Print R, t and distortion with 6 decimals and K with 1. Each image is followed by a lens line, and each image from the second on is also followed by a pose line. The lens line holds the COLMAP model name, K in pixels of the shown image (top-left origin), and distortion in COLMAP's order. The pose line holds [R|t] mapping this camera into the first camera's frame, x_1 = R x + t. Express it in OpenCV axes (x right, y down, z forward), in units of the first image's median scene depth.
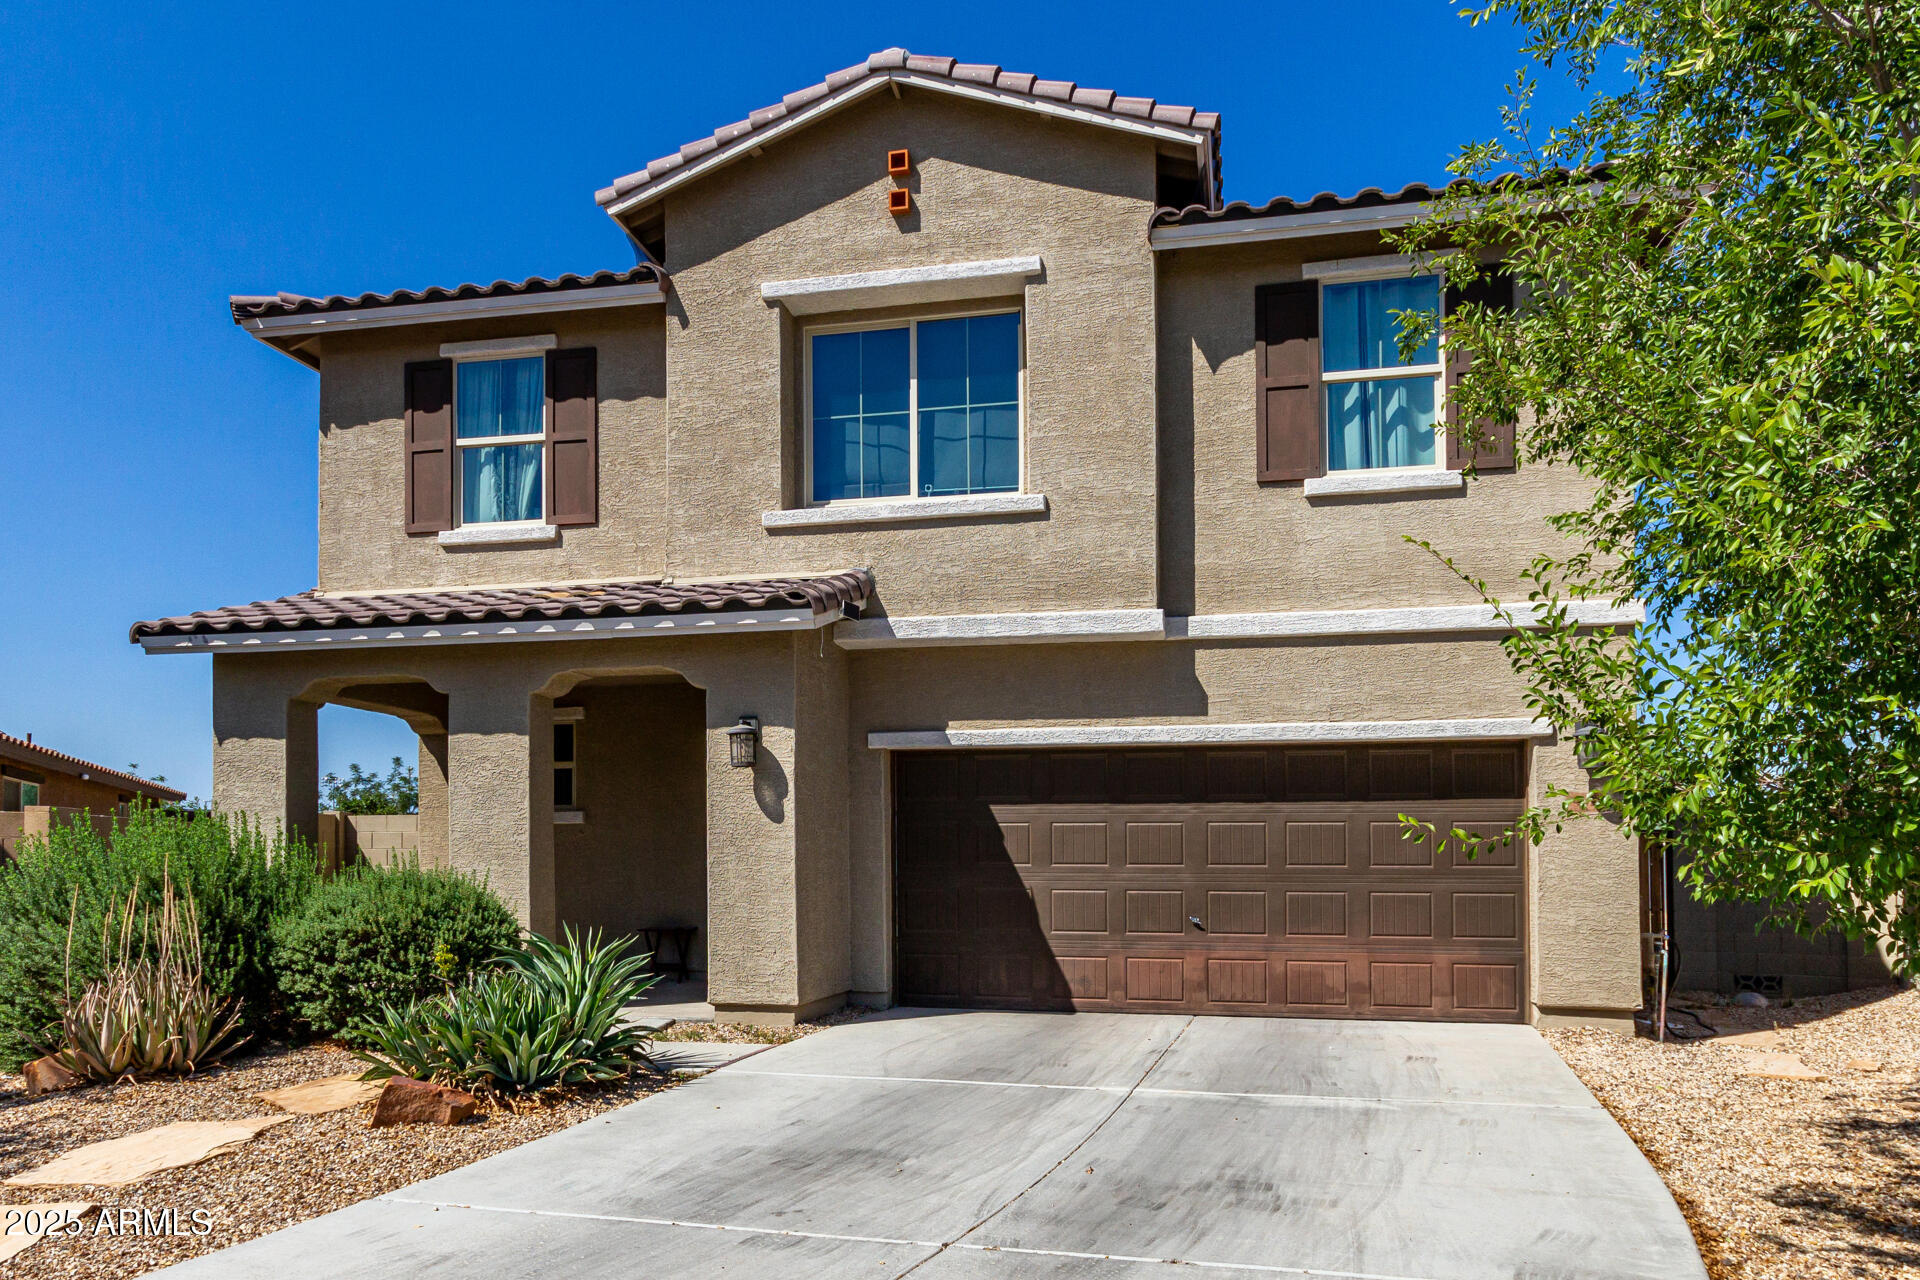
lens RADIAL K [[1241.2, 0, 961.2], [0, 1241.2, 838.5], [0, 0, 1]] dist [0.002957, 0.003199]
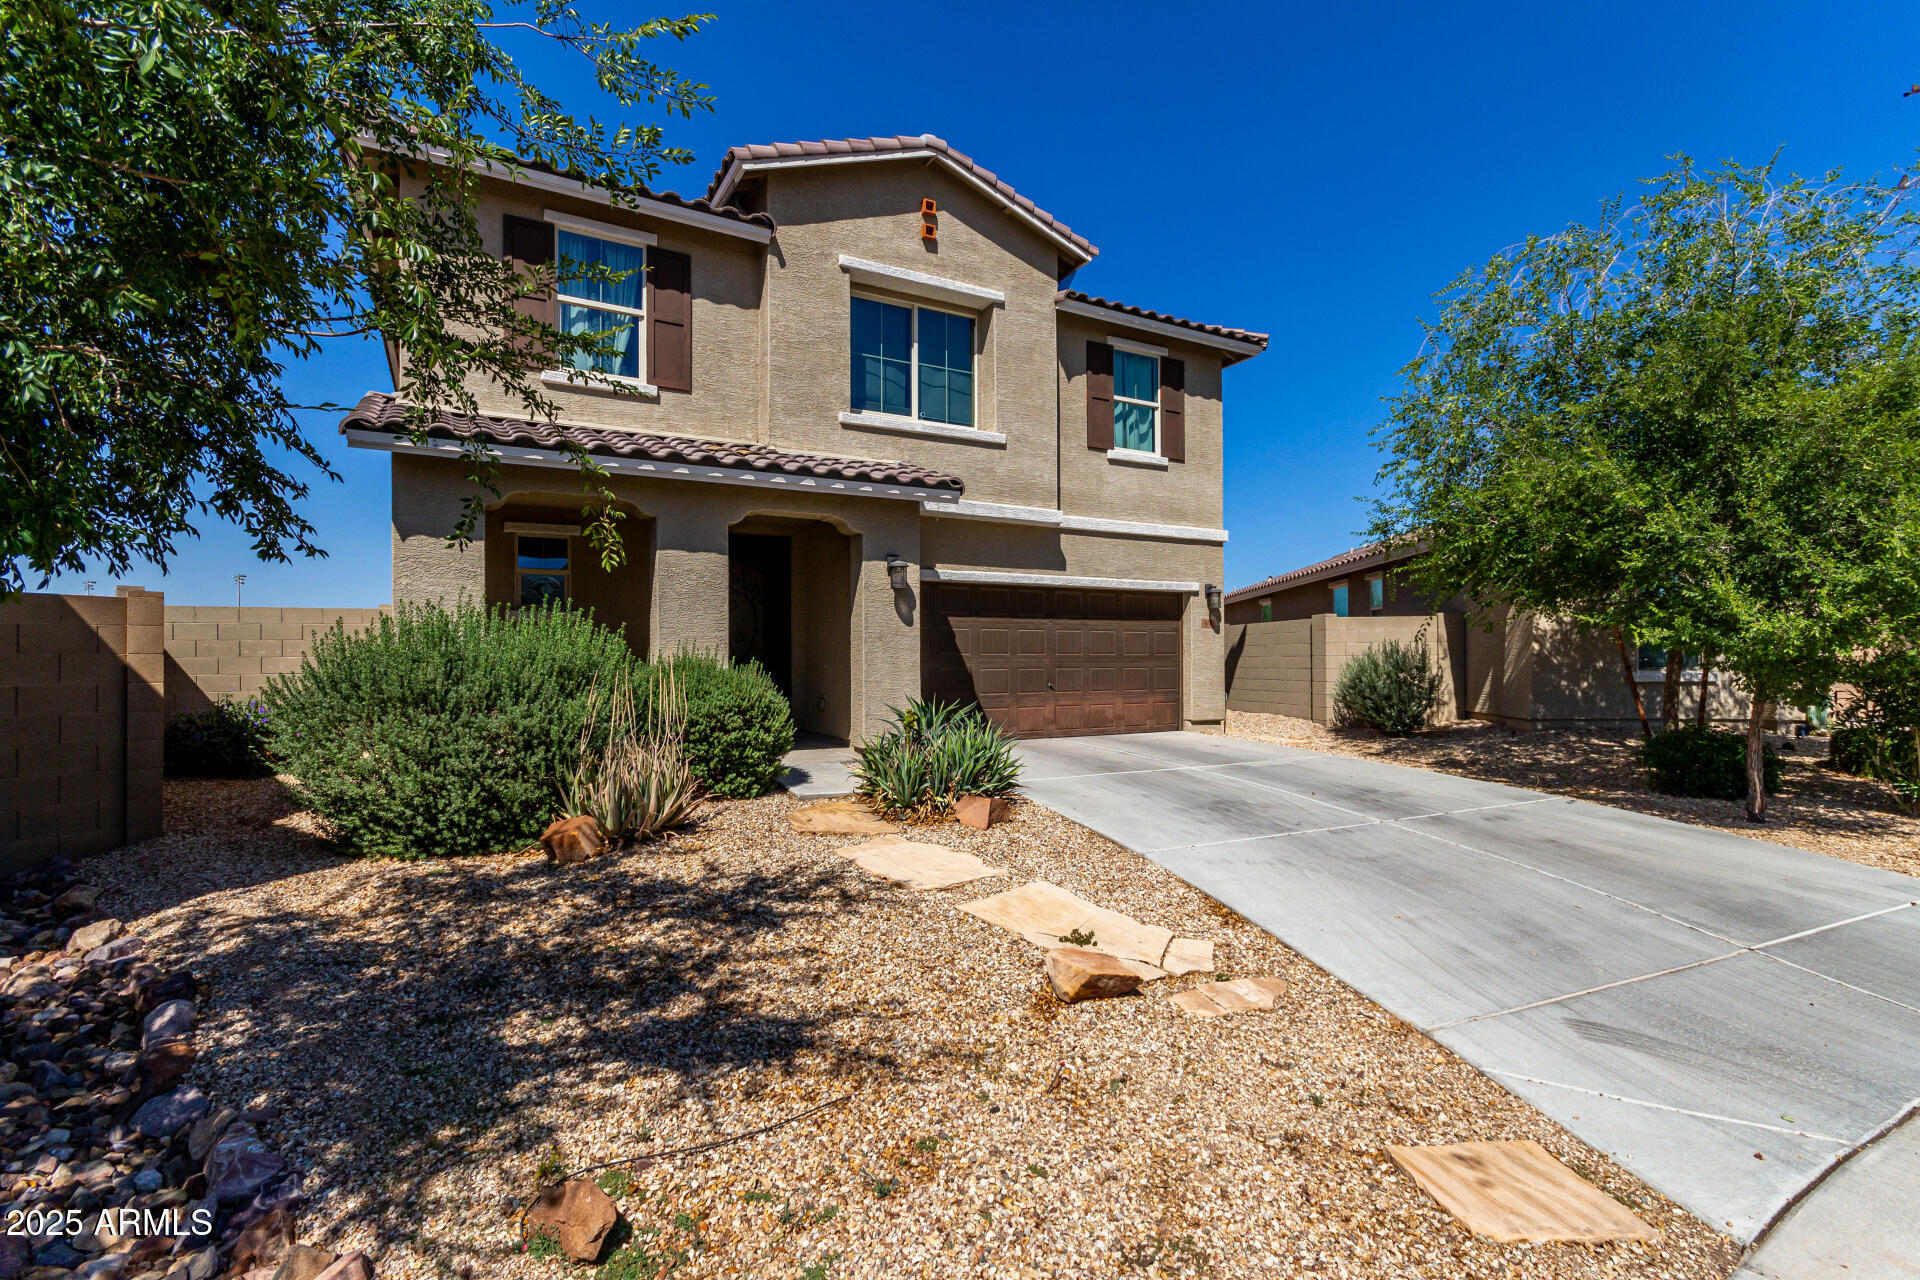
lens RADIAL K [[862.8, 0, 960.0], [0, 862.8, 637.6], [0, 0, 1]] dist [0.001861, 0.000648]
pose [[0.758711, 0.010539, 0.651342, -0.733500], [-0.009380, 0.999942, -0.005254, 0.005793], [-0.651360, -0.002123, 0.758766, 0.146823]]
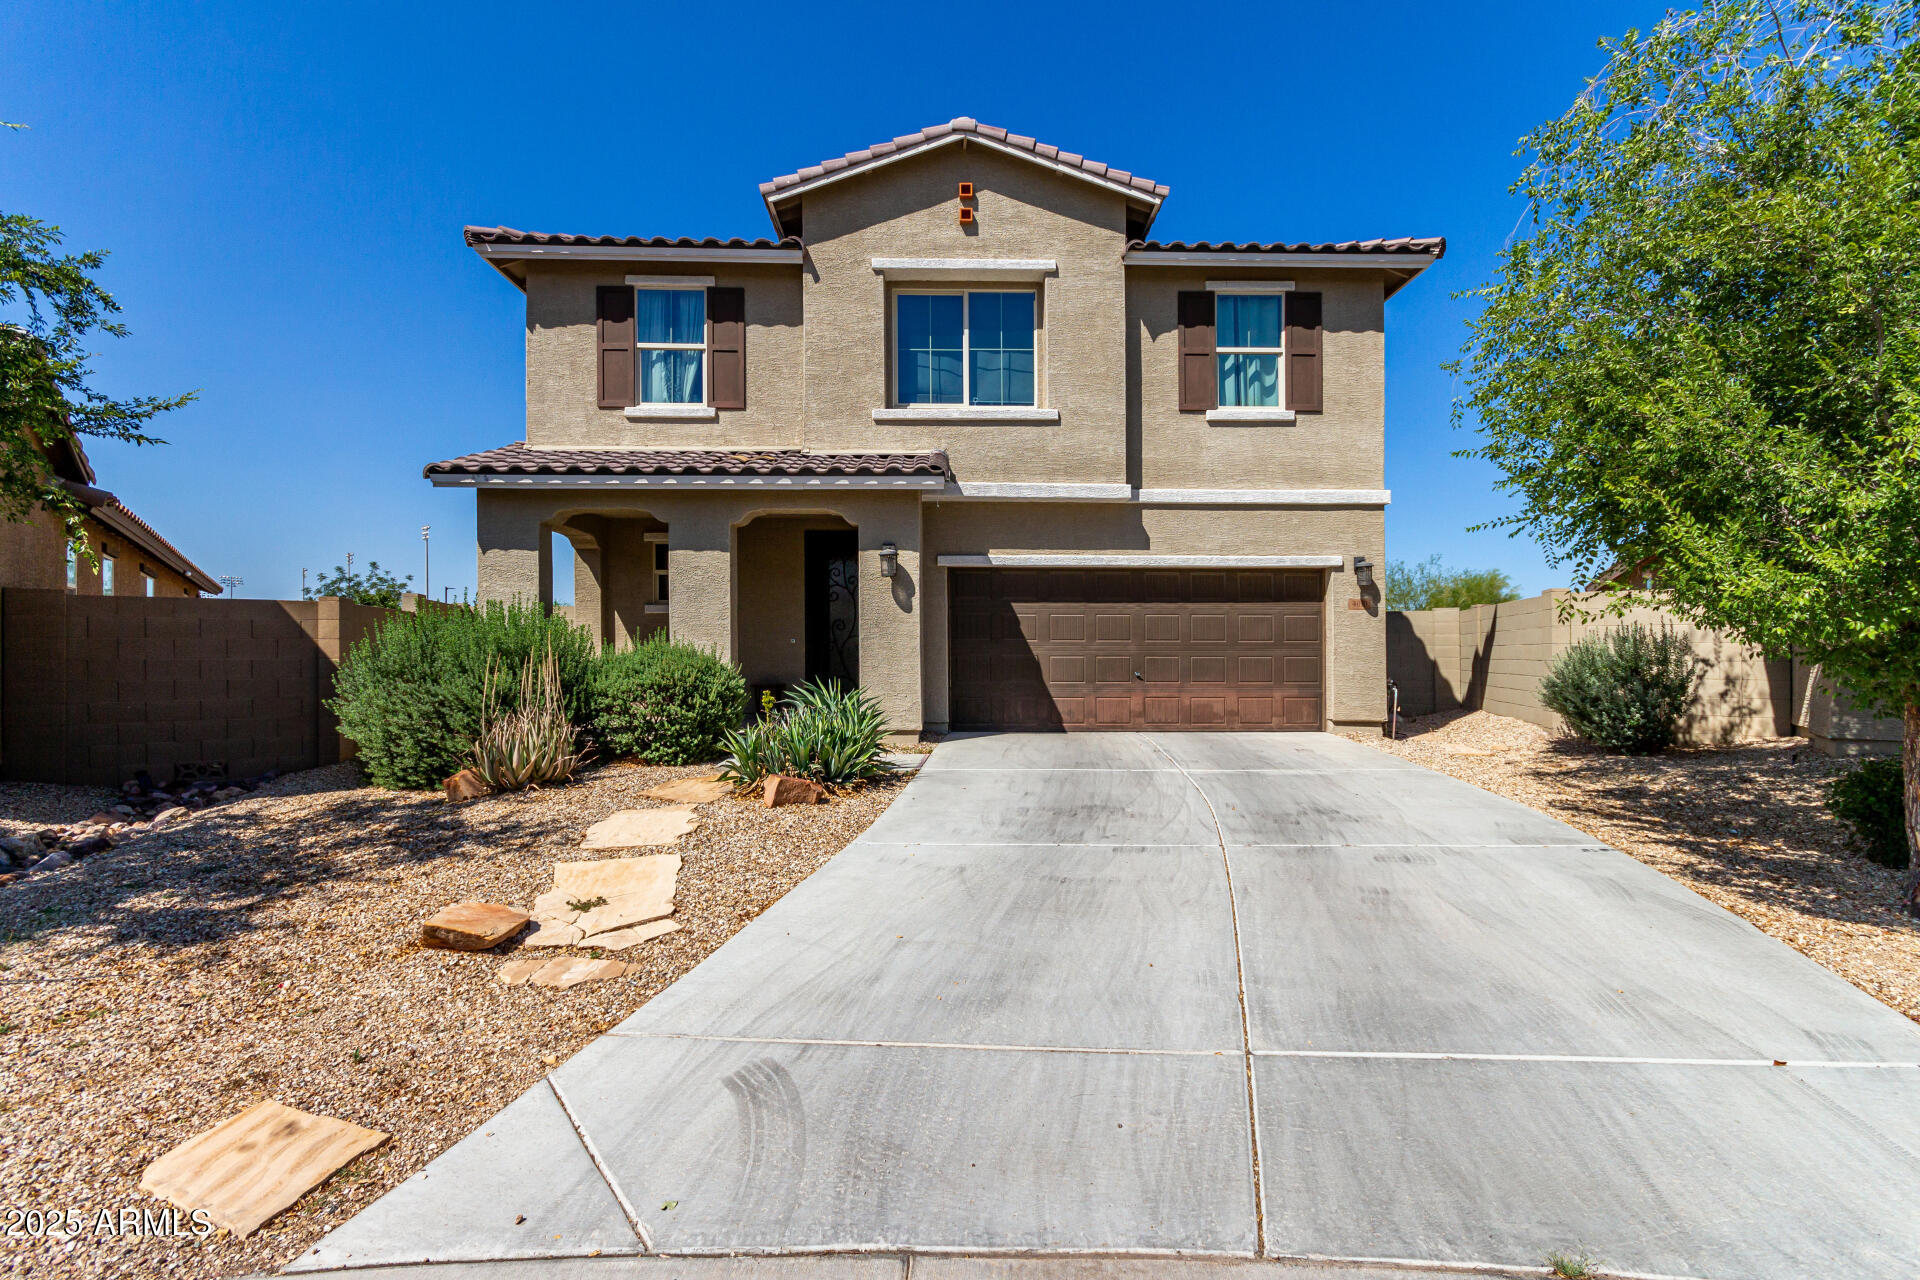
lens RADIAL K [[862.8, 0, 959.7], [0, 862.8, 637.0], [0, 0, 1]] dist [0.001861, 0.000648]
pose [[0.973883, 0.000894, 0.227047, -0.306628], [-0.003257, 0.999944, 0.010034, 0.006062], [-0.227026, -0.010511, 0.973832, -0.060428]]
